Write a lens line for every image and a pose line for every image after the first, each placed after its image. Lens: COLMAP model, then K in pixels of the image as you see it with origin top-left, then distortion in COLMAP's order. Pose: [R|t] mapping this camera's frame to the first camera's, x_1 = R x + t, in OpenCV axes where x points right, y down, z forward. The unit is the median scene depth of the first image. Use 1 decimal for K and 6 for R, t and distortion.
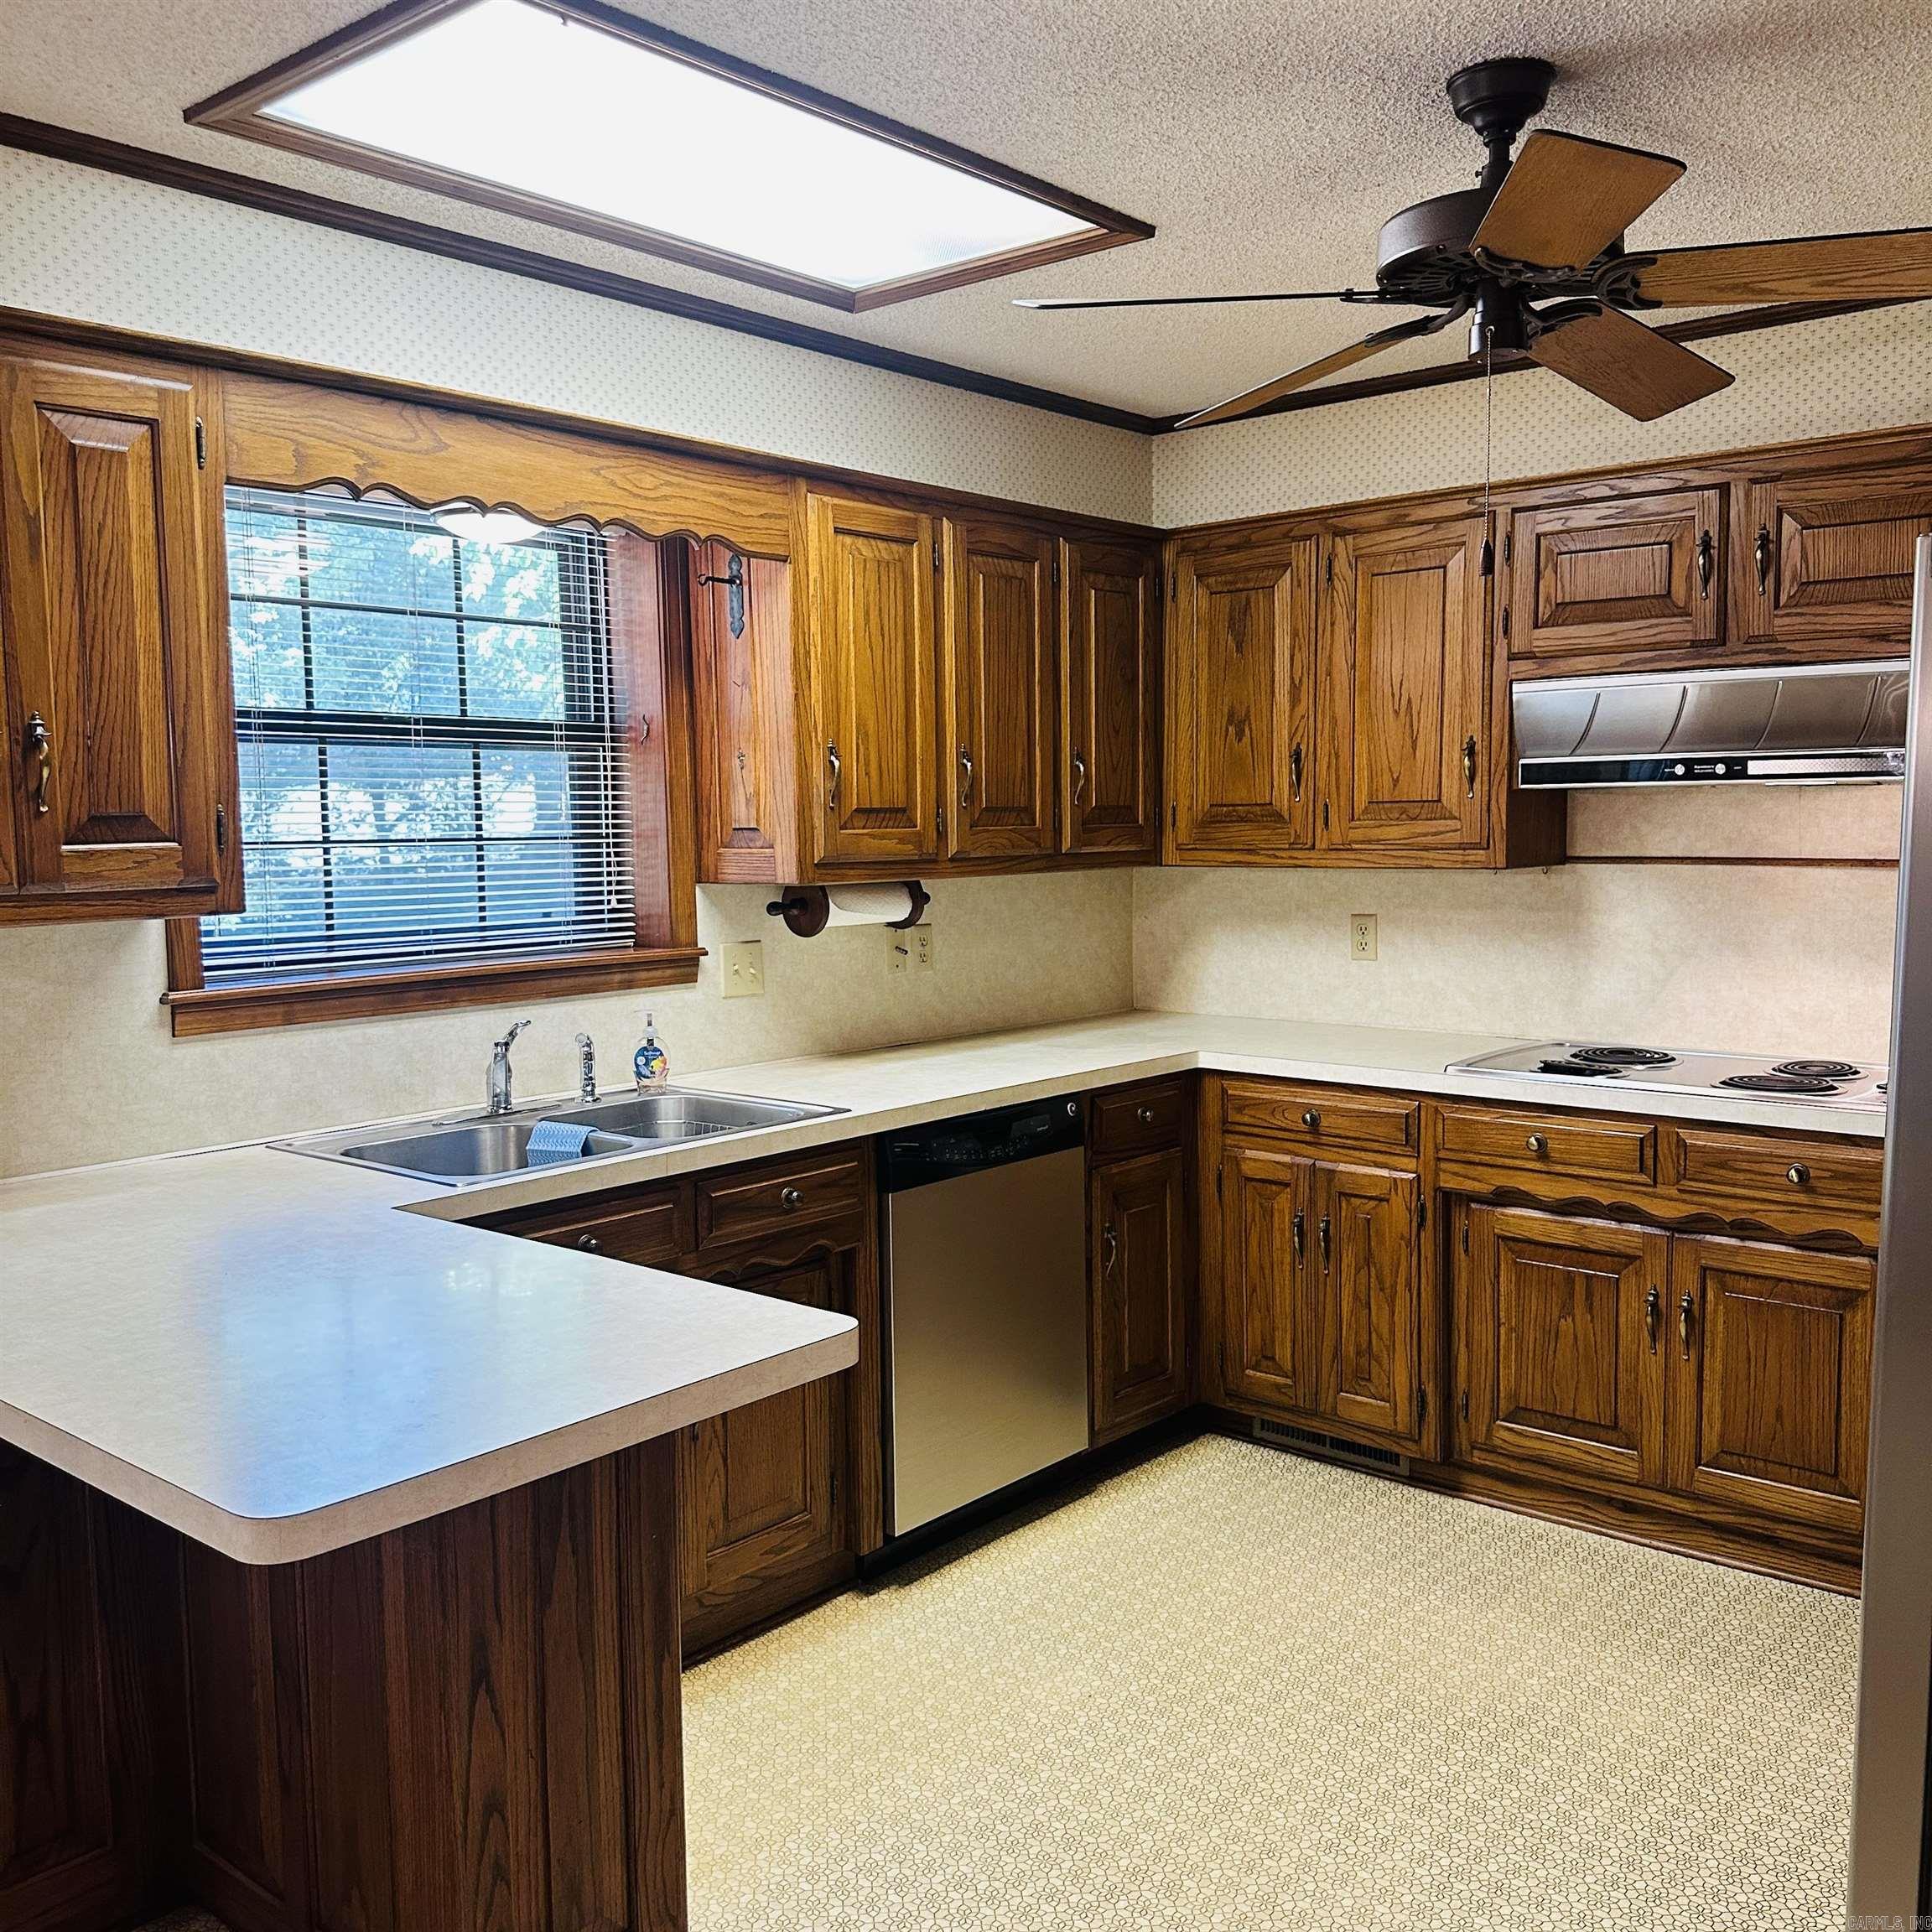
lens RADIAL K [[1833.2, 0, 970.6], [0, 1833.2, 974.6], [0, 0, 1]] dist [0.072212, 0.000000]
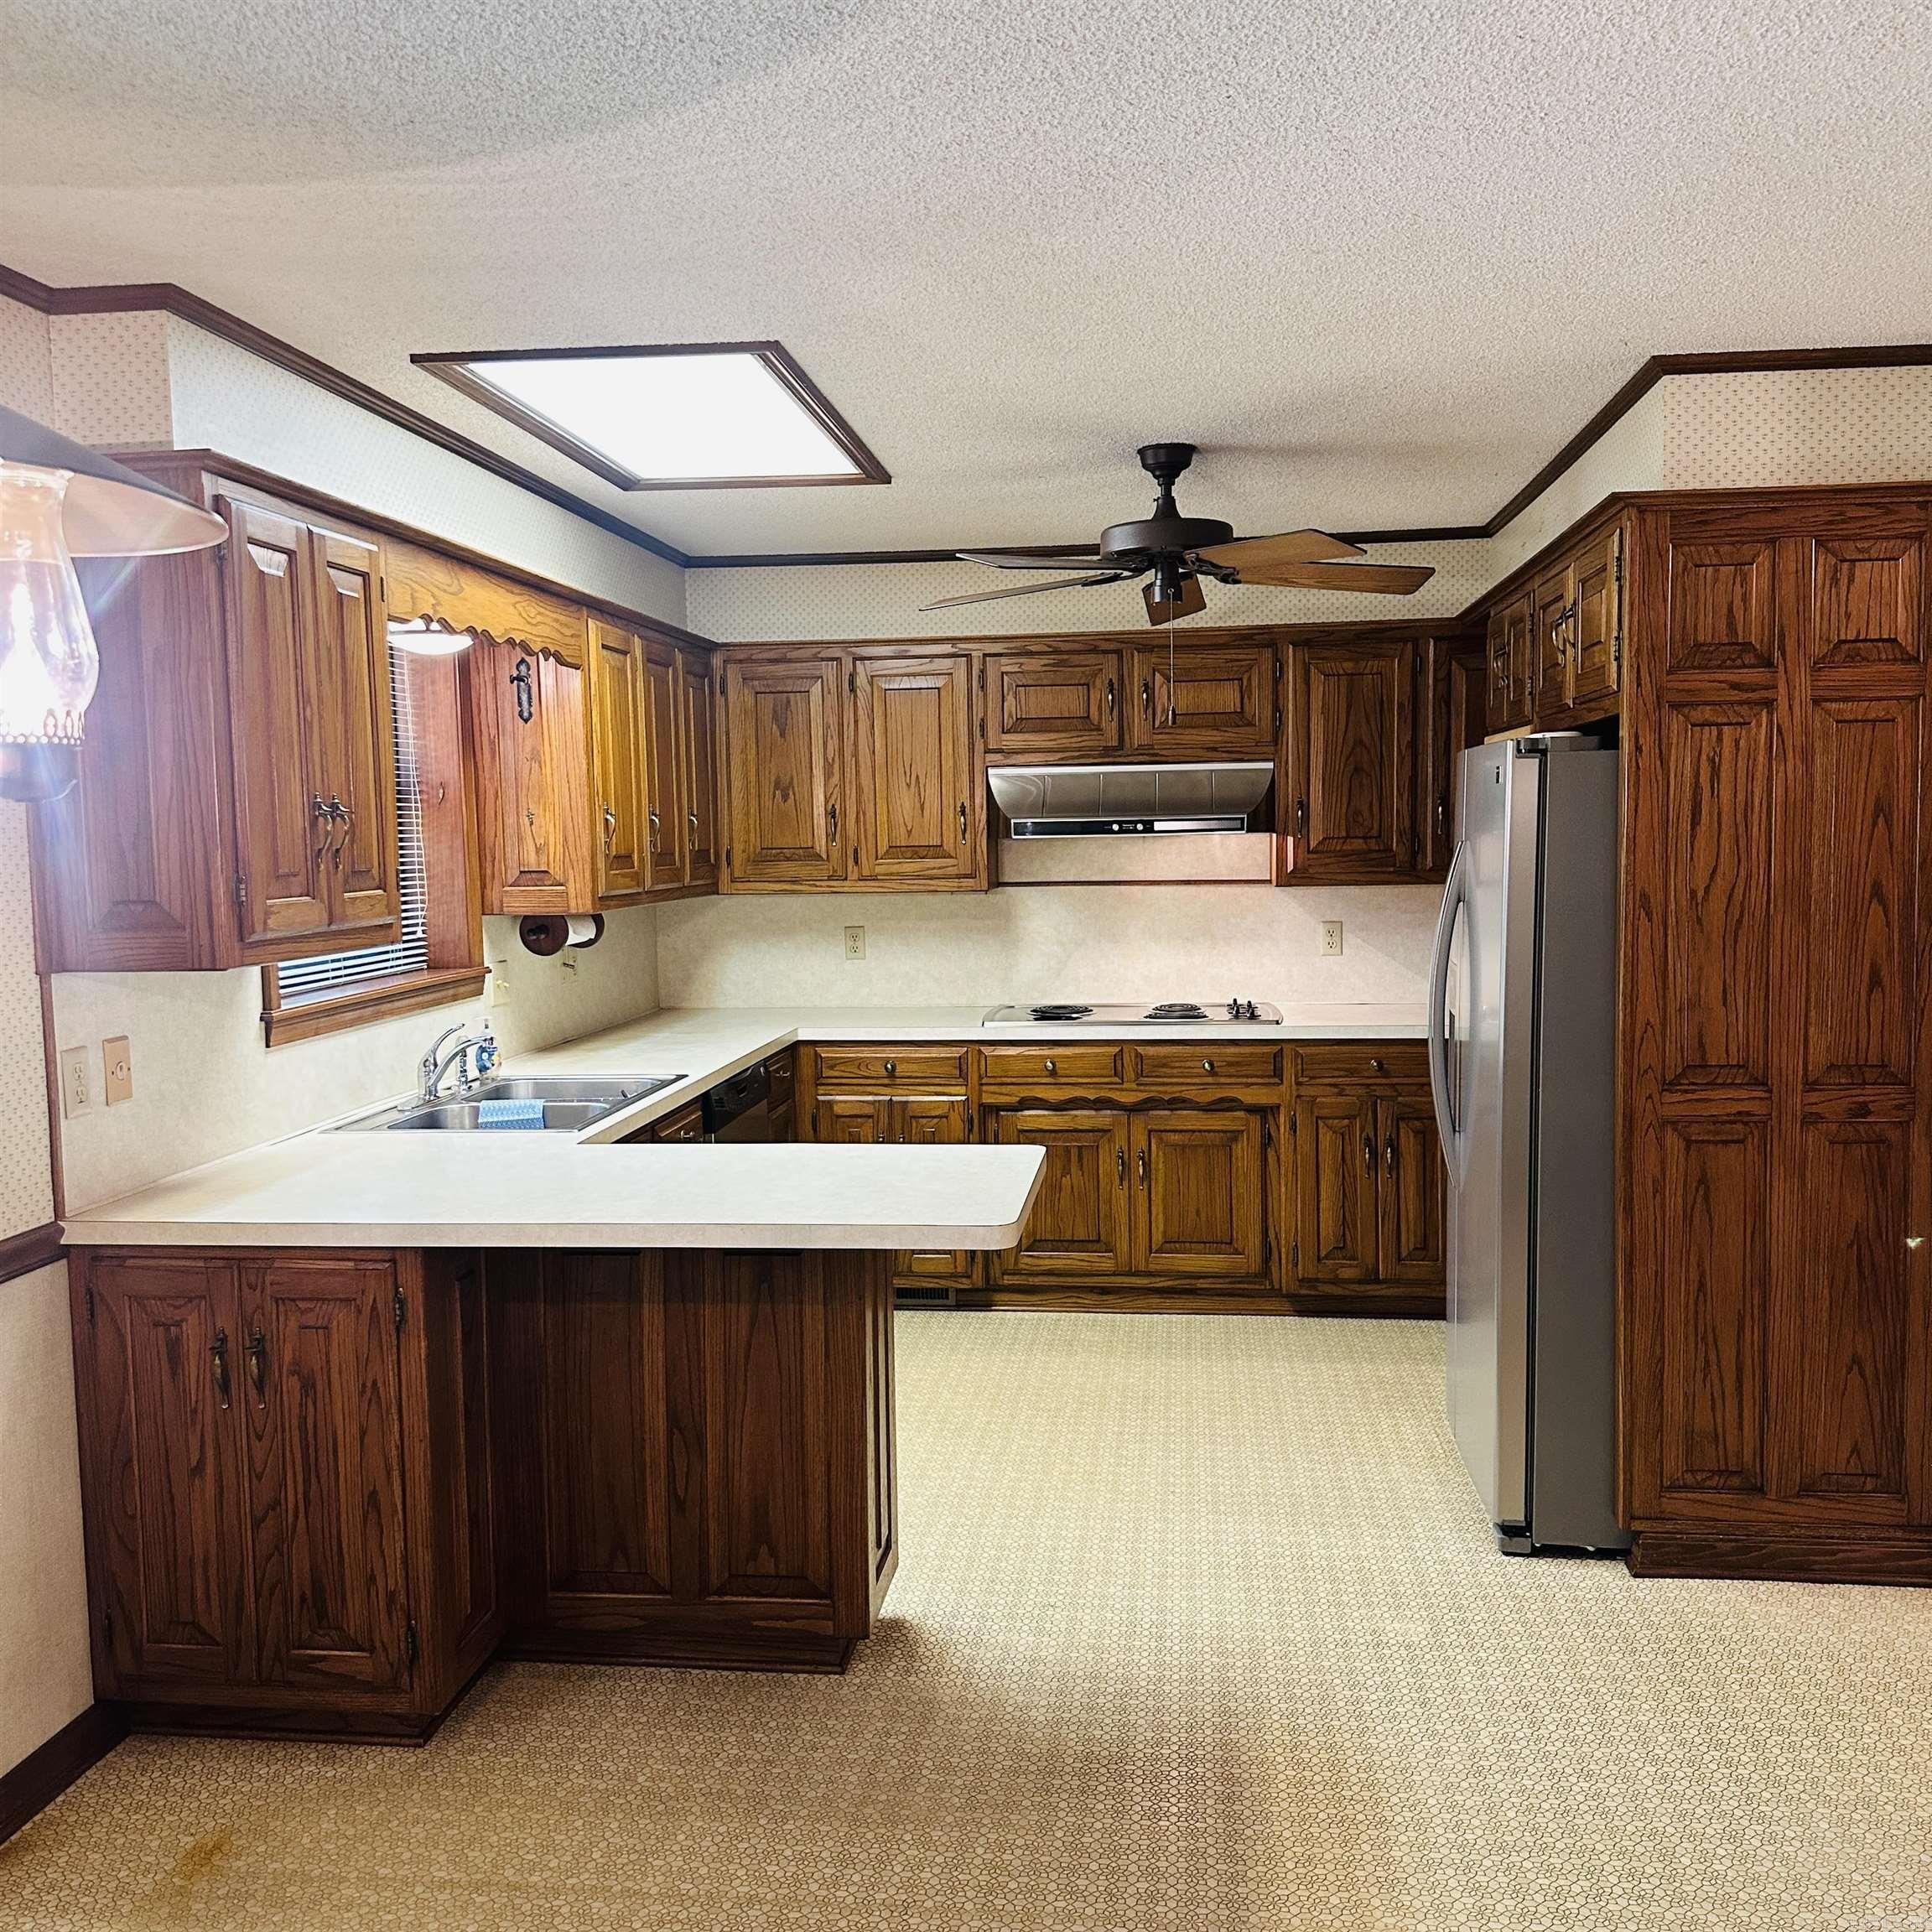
lens RADIAL K [[1833.2, 0, 954.0], [0, 1833.2, 967.8], [0, 0, 1]] dist [0.072212, 0.000000]
pose [[0.821167, -0.046359, 0.568802, -0.598914], [0.057944, 0.998317, -0.002286, 0.007306], [-0.567739, 0.034835, 0.822471, -0.214933]]
